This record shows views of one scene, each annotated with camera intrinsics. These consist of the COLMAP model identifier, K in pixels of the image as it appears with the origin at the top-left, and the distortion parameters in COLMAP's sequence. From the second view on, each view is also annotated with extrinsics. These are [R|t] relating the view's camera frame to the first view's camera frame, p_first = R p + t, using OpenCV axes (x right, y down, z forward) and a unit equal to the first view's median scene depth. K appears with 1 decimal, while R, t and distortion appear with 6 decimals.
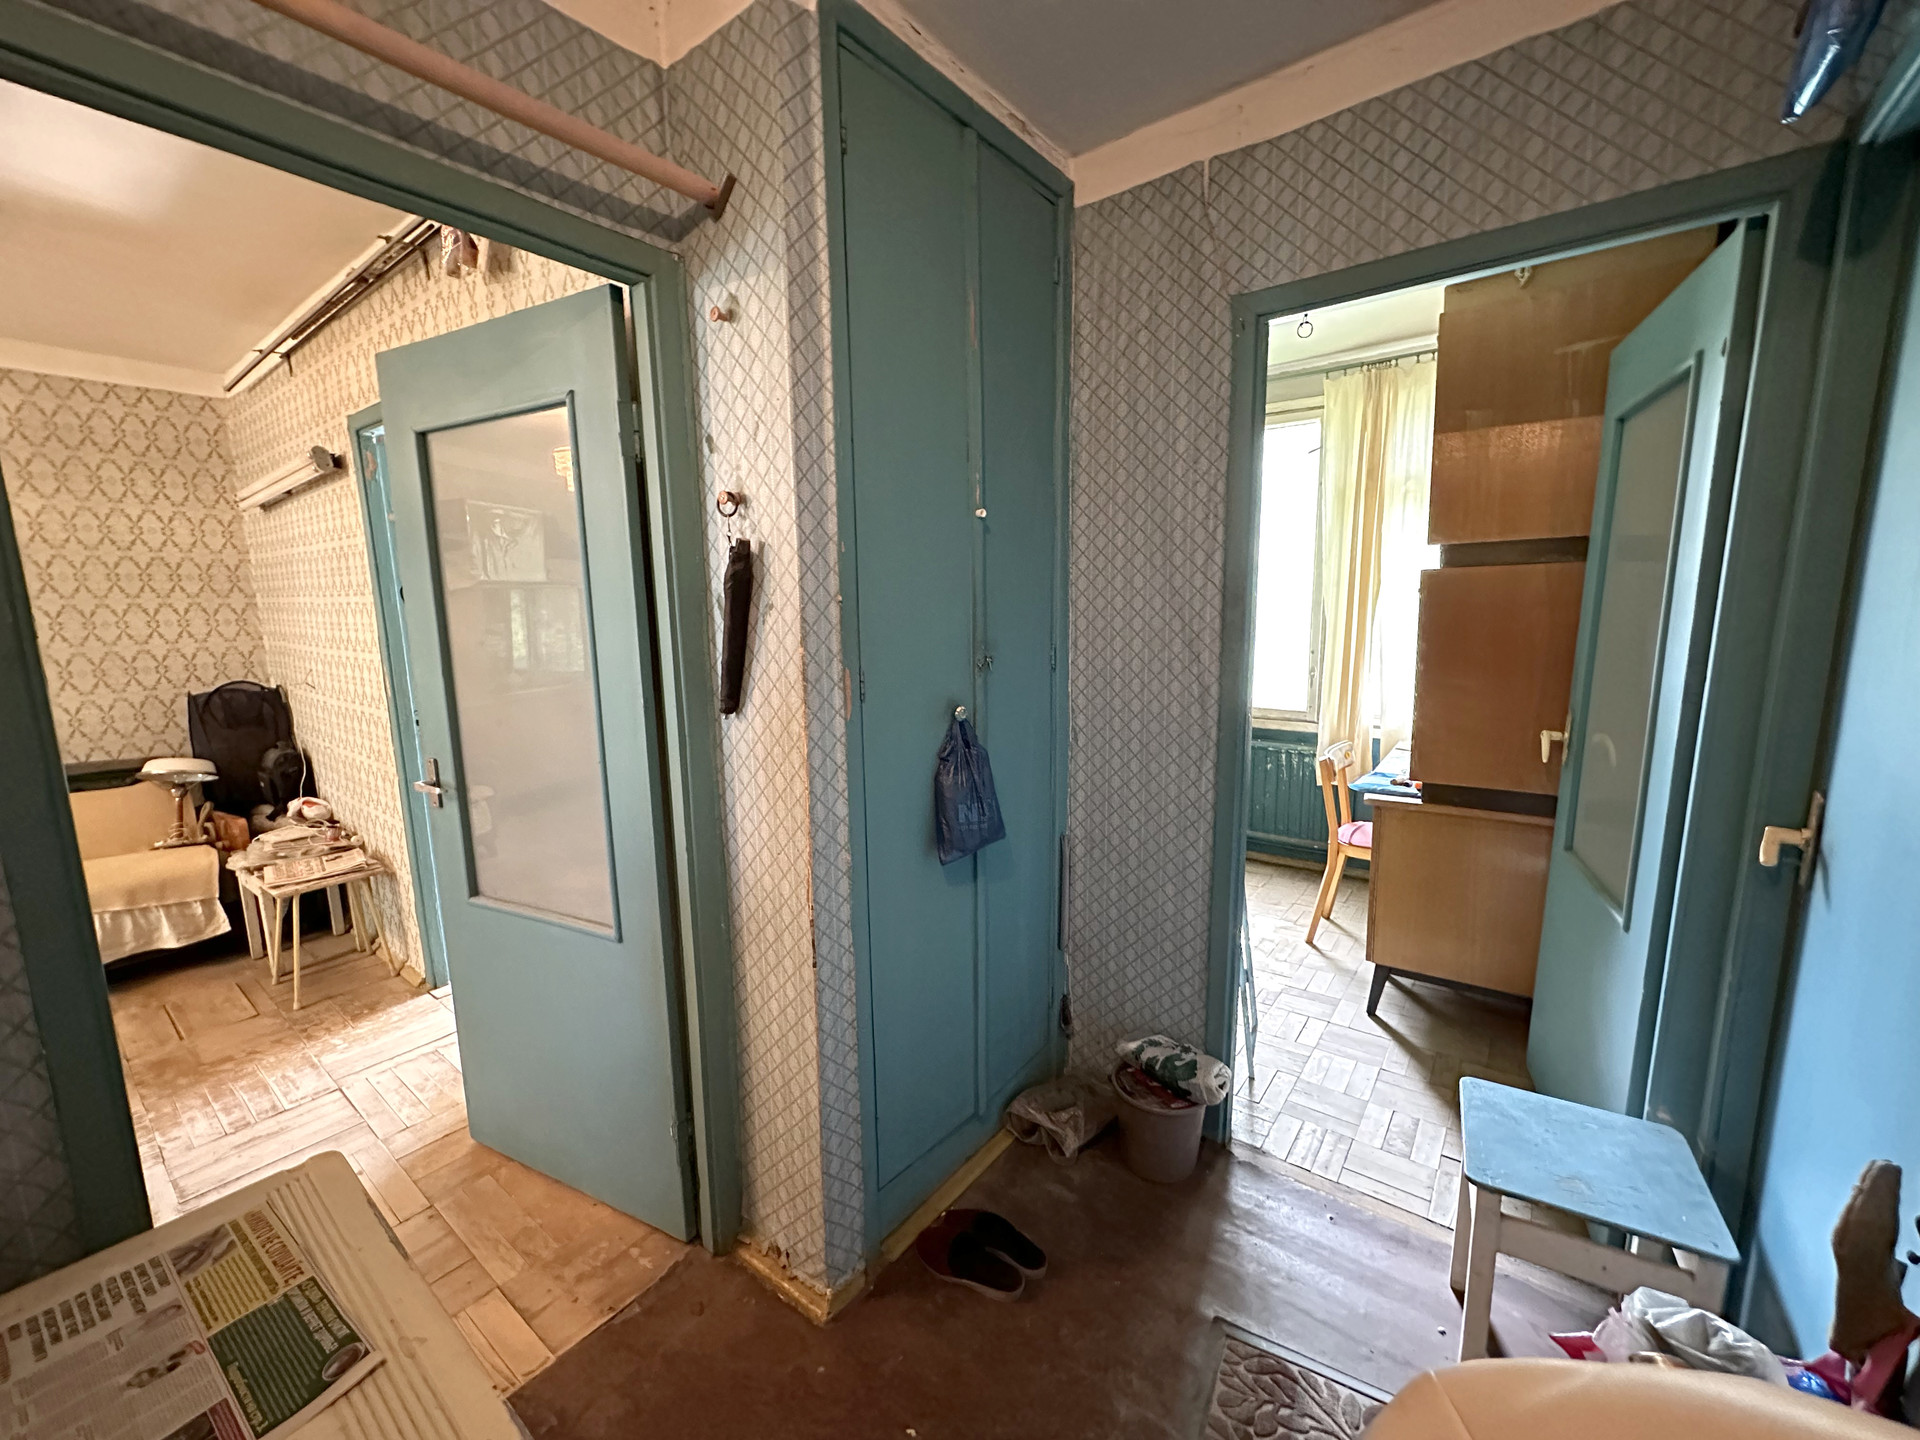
lens RADIAL K [[764.9, 0, 969.1], [0, 764.9, 720.3], [0, 0, 1]] dist [-0.004064, 0.000992]
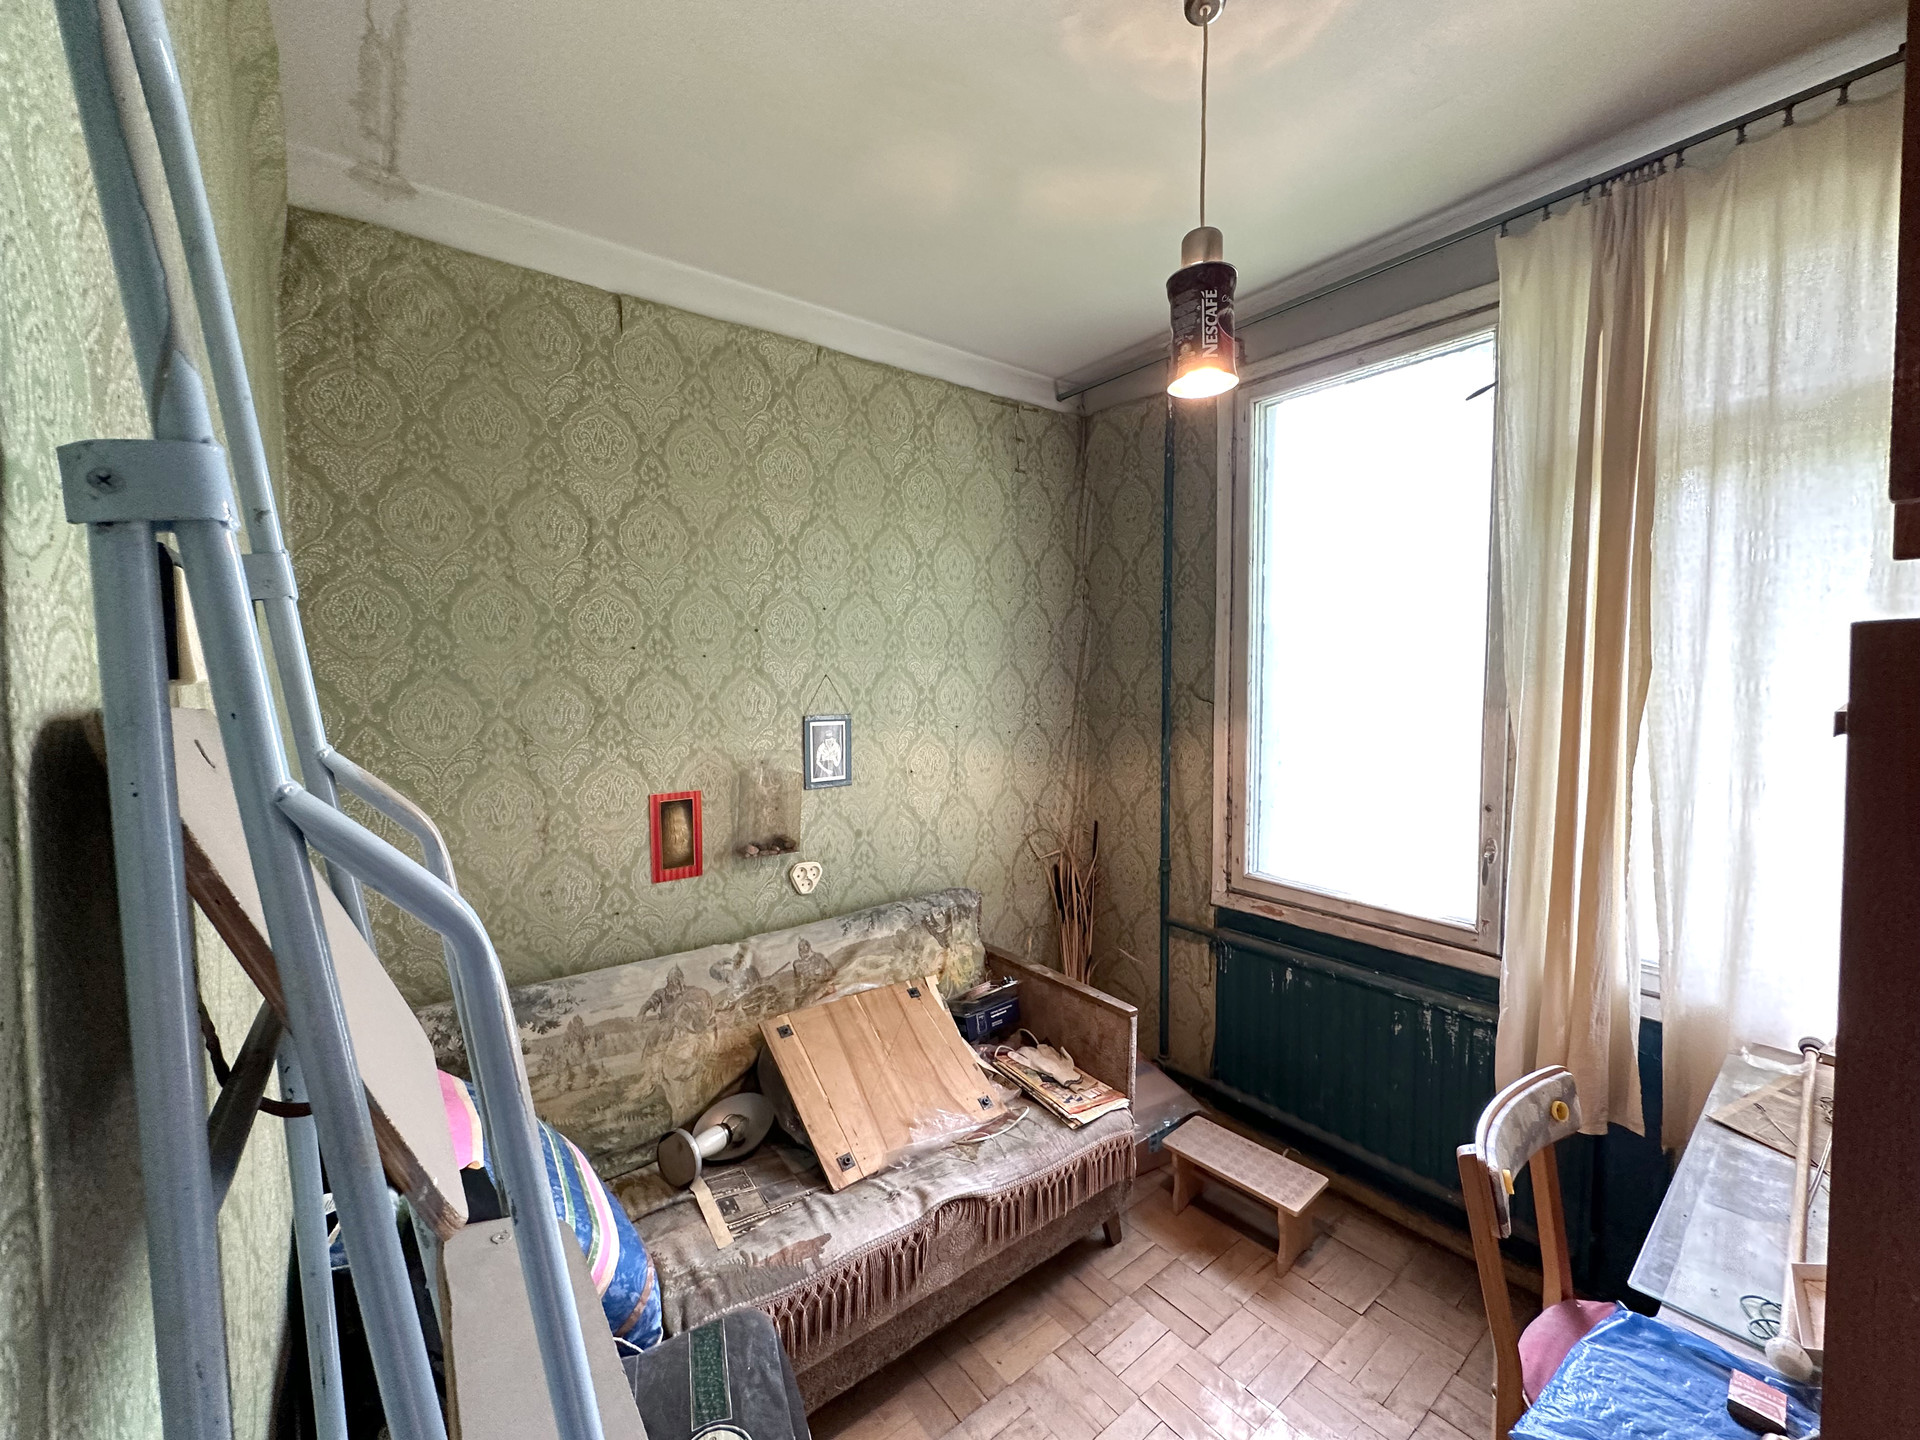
lens RADIAL K [[764.9, 0, 961.1], [0, 764.9, 724.7], [0, 0, 1]] dist [-0.004064, 0.000992]
pose [[0.966480, 0.021565, -0.255836, 0.376327], [-0.043600, 0.995778, -0.080774, -0.130789], [0.253014, 0.089221, 0.963340, 0.675551]]
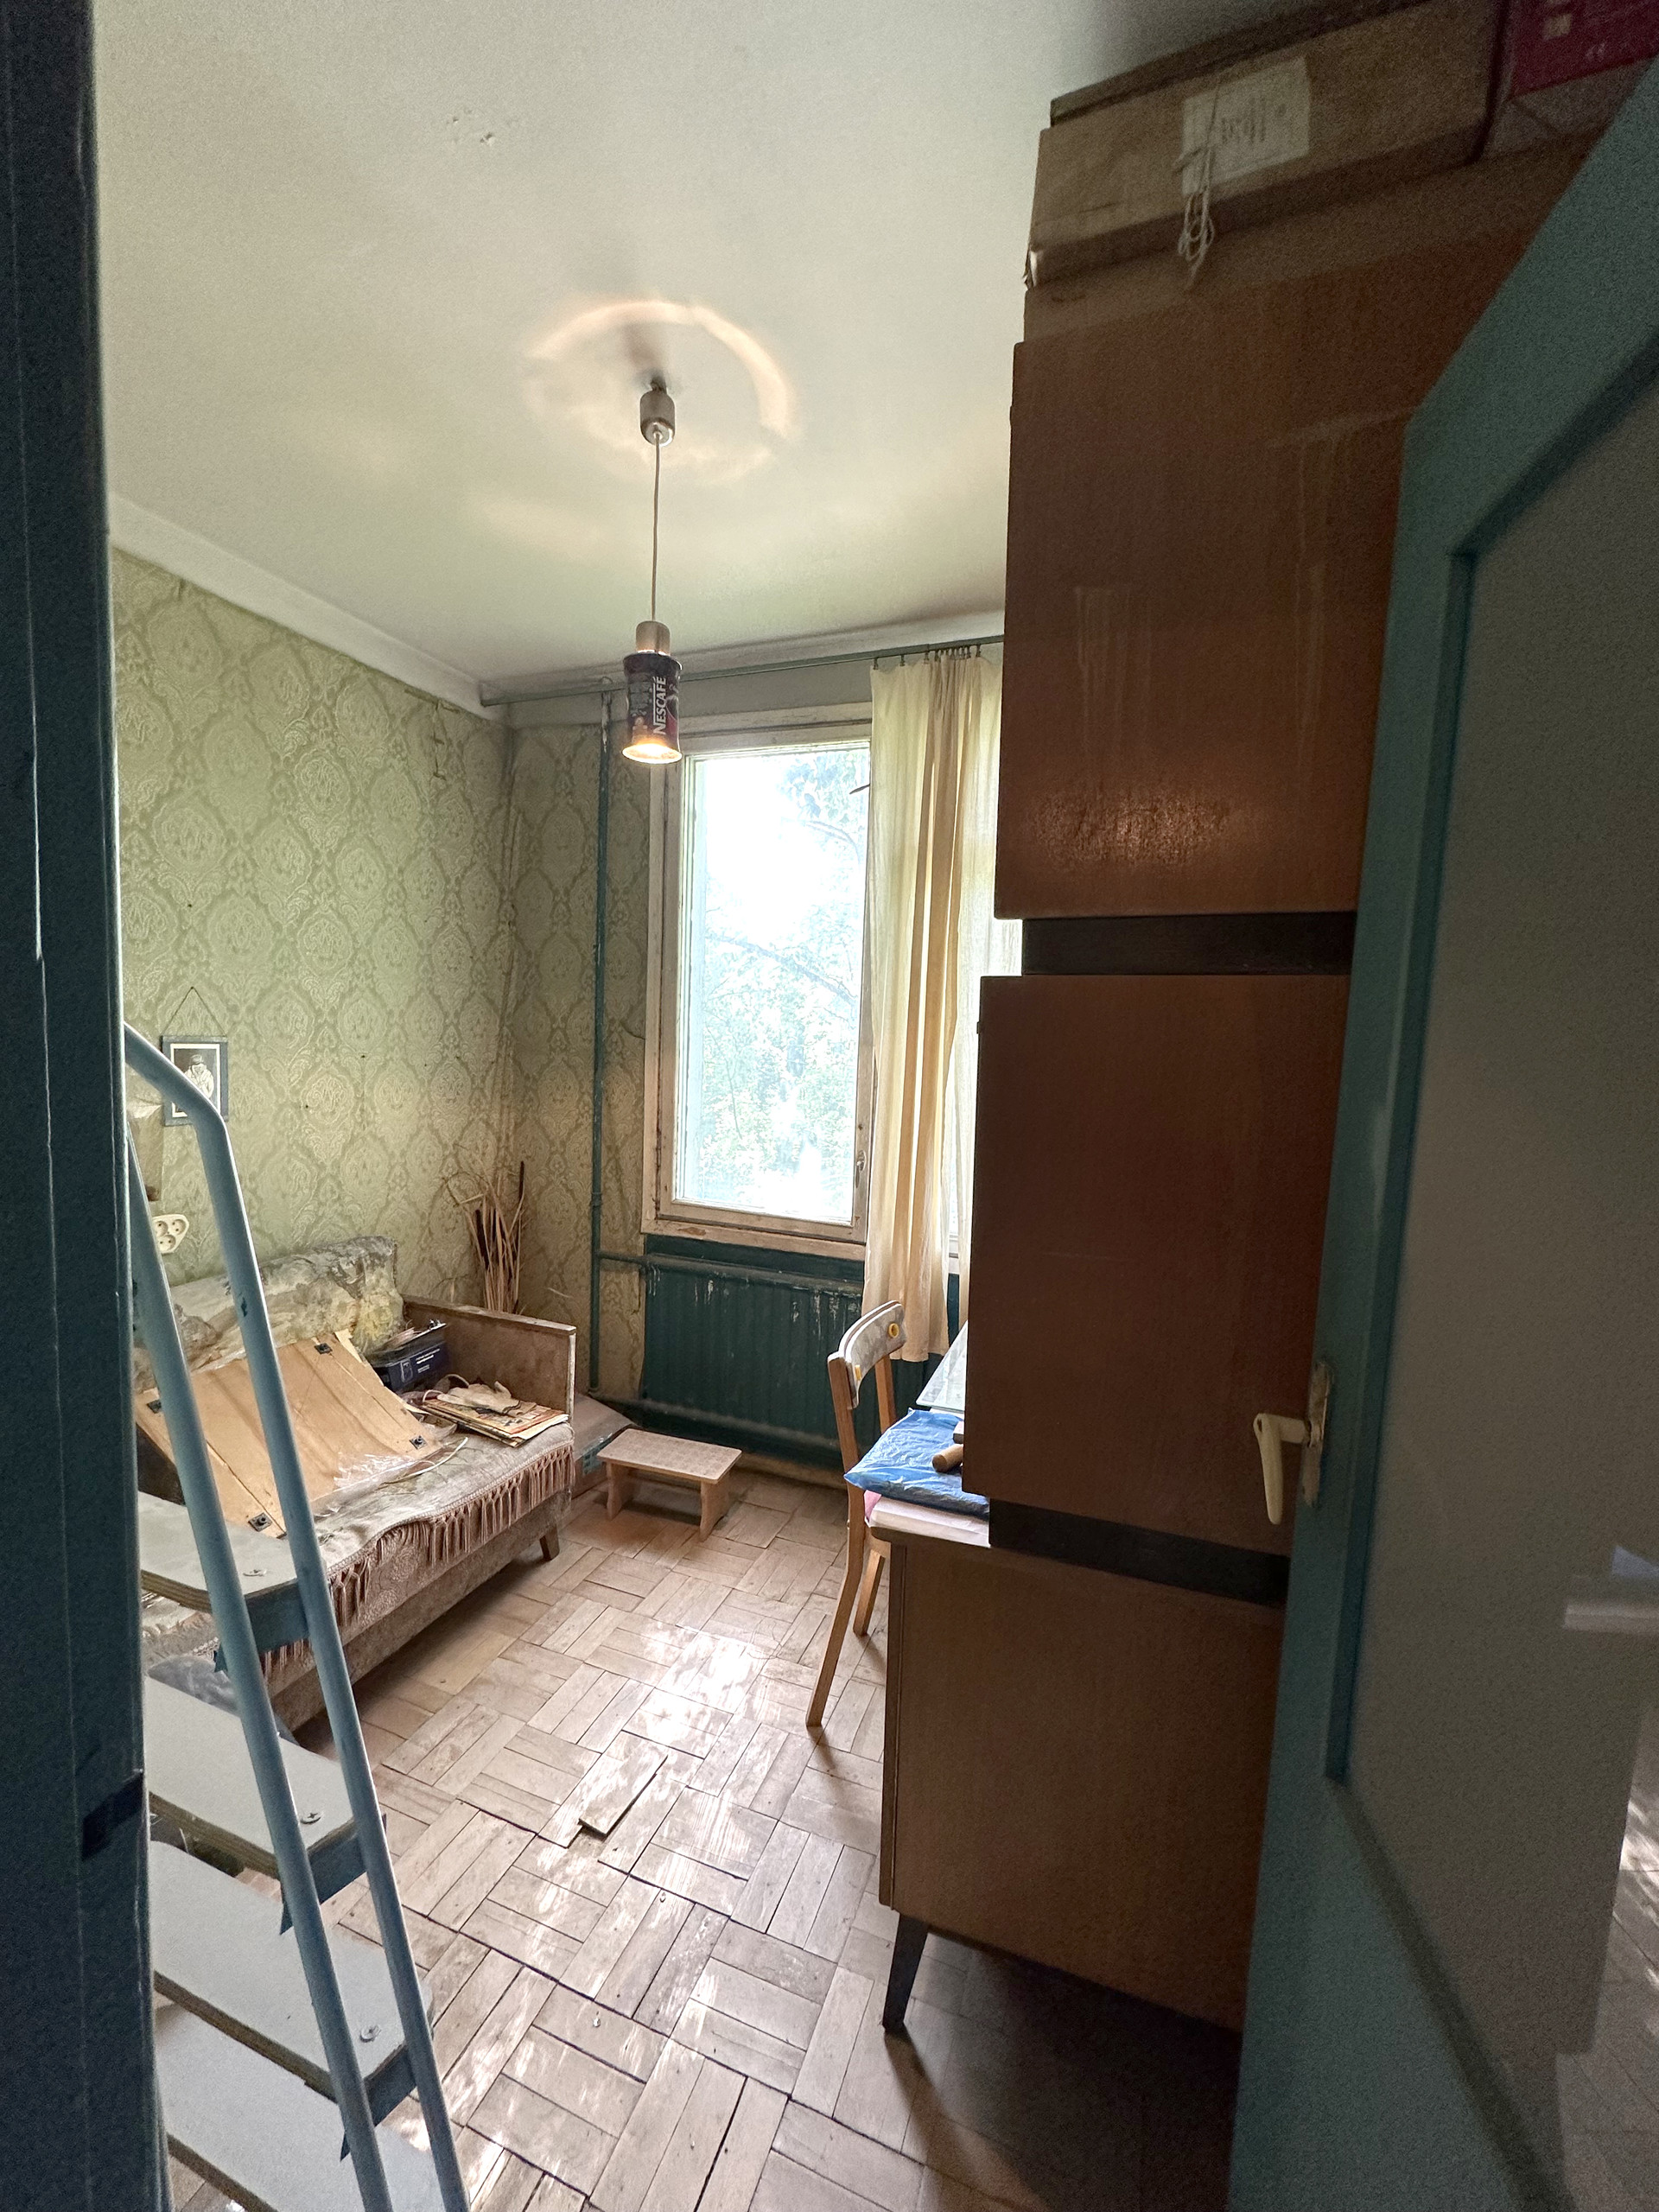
lens RADIAL K [[881.2, 0, 816.6], [0, 881.2, 1107.5], [0, 0, 1]] dist [-0.004064, 0.000992]
pose [[0.962896, 0.025933, 0.268623, 0.346306], [-0.008873, 0.997876, -0.064531, -0.088039], [-0.269726, 0.059753, 0.961081, 0.520751]]
